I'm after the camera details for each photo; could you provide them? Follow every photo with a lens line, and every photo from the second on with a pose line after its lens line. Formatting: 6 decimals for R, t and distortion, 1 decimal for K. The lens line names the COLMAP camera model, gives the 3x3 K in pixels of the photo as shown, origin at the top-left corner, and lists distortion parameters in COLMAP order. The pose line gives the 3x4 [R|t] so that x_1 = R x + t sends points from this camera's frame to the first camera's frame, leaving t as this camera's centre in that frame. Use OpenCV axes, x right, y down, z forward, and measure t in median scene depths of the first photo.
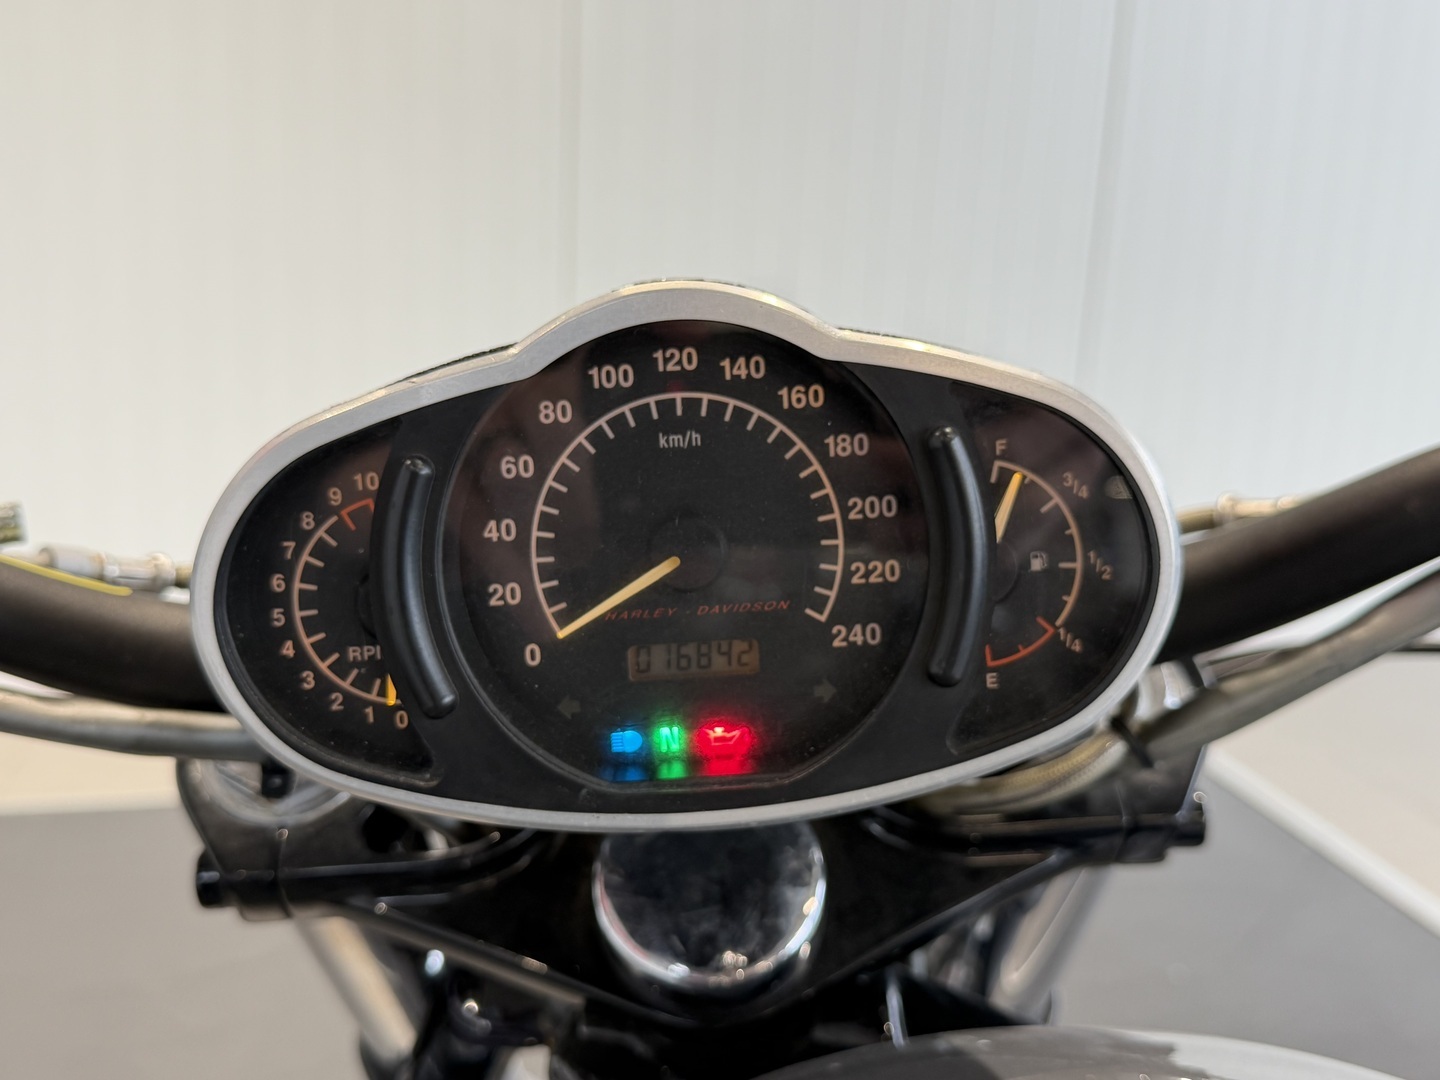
lens RADIAL K [[1491.6, 0, 718.4], [0, 1491.6, 542.7], [0, 0, 1]] dist [0.138084, 0.000000]
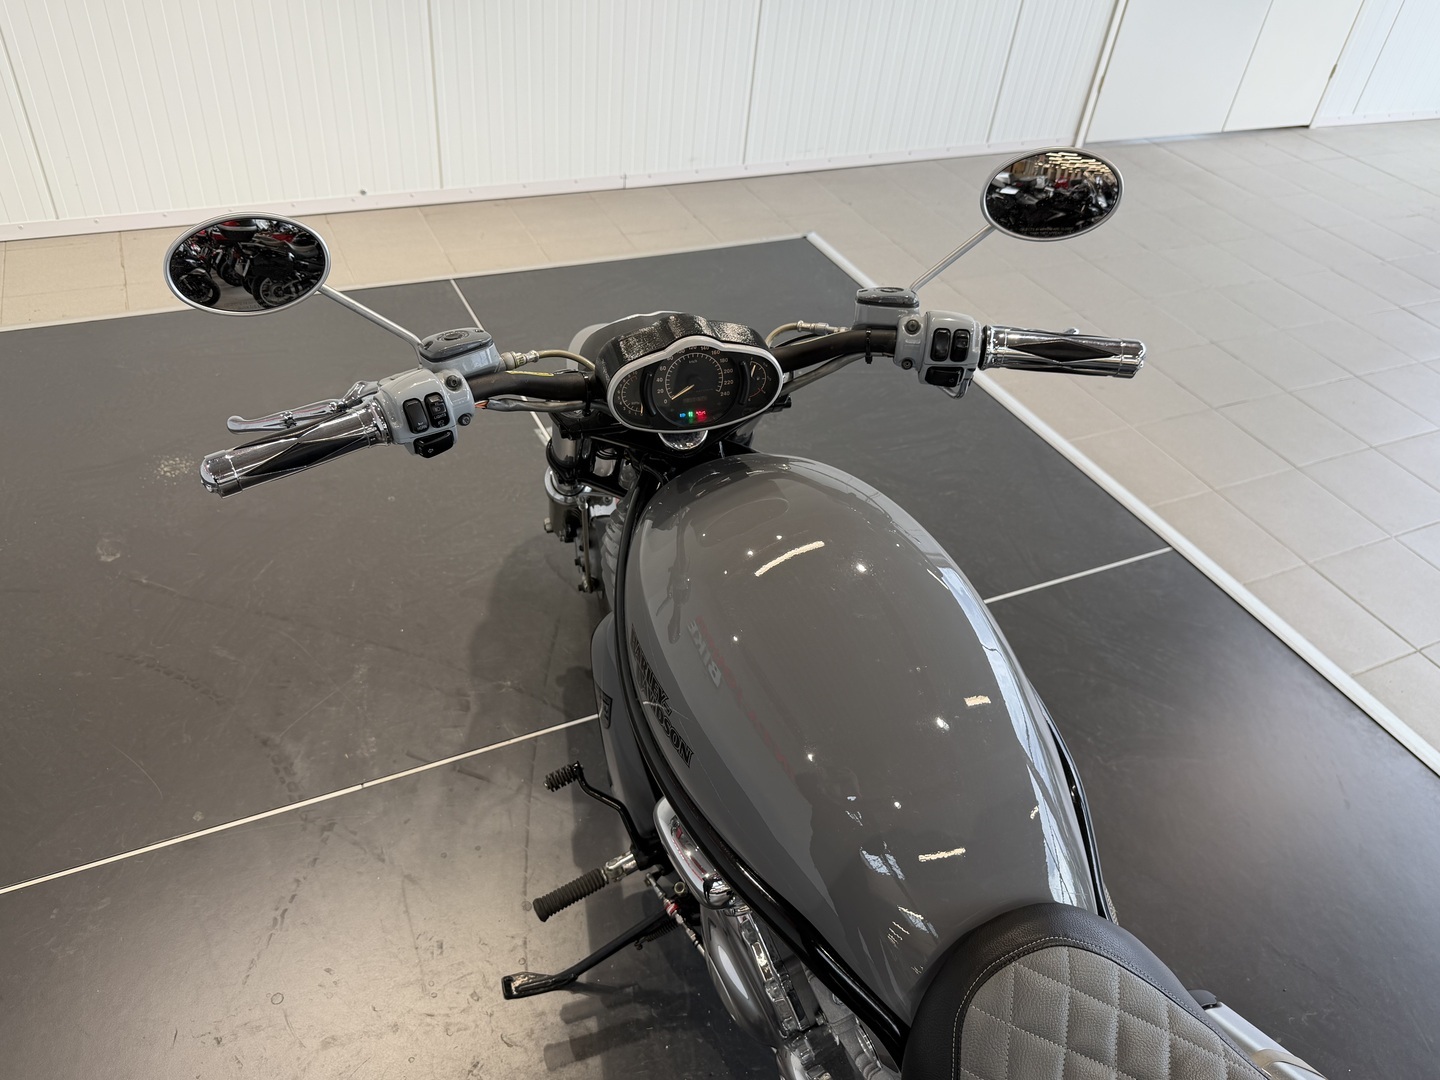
lens RADIAL K [[1078.4, 0, 719.0], [0, 1078.4, 540.9], [0, 0, 1]] dist [0.038288, -0.019226]
pose [[0.979928, -0.083470, 0.181035, -0.673685], [-0.006535, 0.894181, 0.447658, -1.200413], [-0.199244, -0.439855, 0.875688, -2.614902]]
